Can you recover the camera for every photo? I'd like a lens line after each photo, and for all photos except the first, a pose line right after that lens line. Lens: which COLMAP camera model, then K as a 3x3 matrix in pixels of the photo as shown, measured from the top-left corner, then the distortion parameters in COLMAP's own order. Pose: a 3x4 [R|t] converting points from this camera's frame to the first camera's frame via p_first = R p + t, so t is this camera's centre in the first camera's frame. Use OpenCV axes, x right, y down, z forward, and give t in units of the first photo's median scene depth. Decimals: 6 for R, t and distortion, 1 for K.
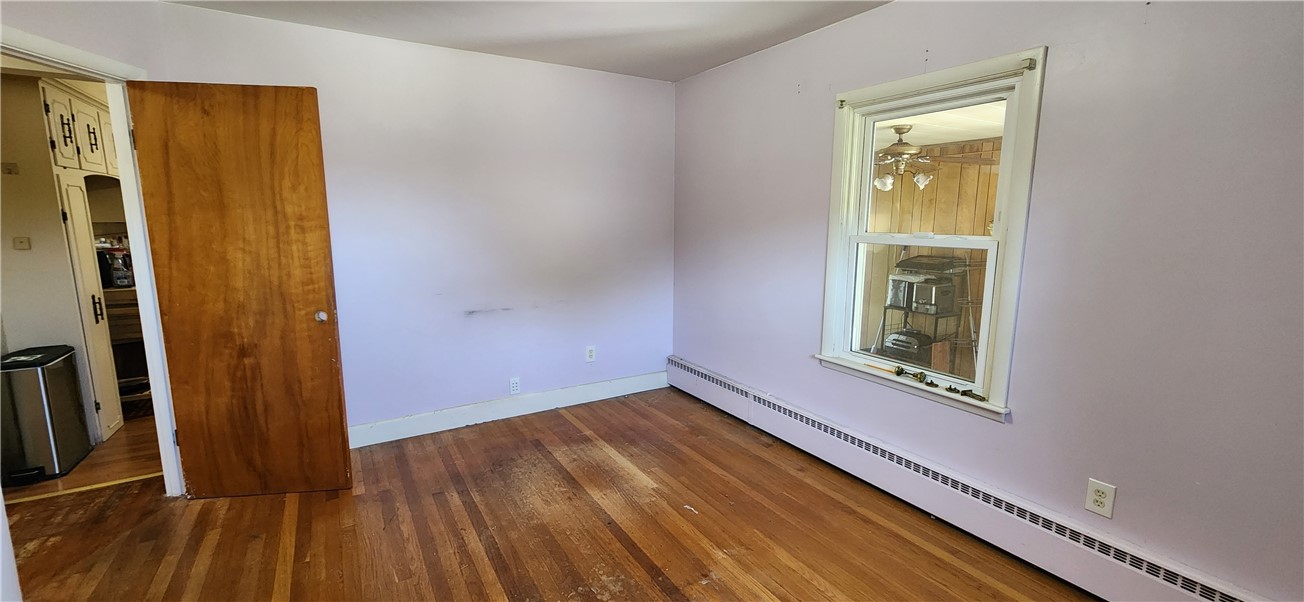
lens RADIAL K [[516.1, 0, 649.3], [0, 516.1, 297.9], [0, 0, 1]] dist [-0.004635, -0.000357]
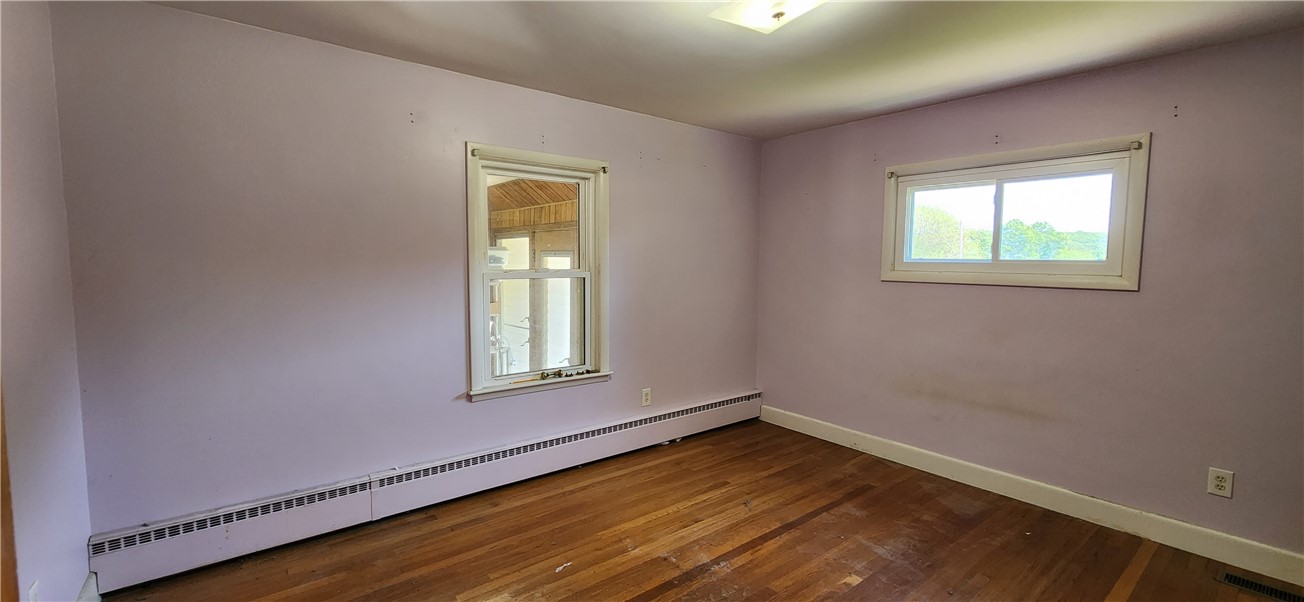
lens RADIAL K [[516.1, 0, 649.2], [0, 516.1, 298.1], [0, 0, 1]] dist [-0.004635, -0.000357]
pose [[-0.104896, -0.085792, 0.990776, -0.738854], [0.145692, 0.984197, 0.100647, -0.129436], [-0.983753, 0.154906, -0.090740, 0.768457]]
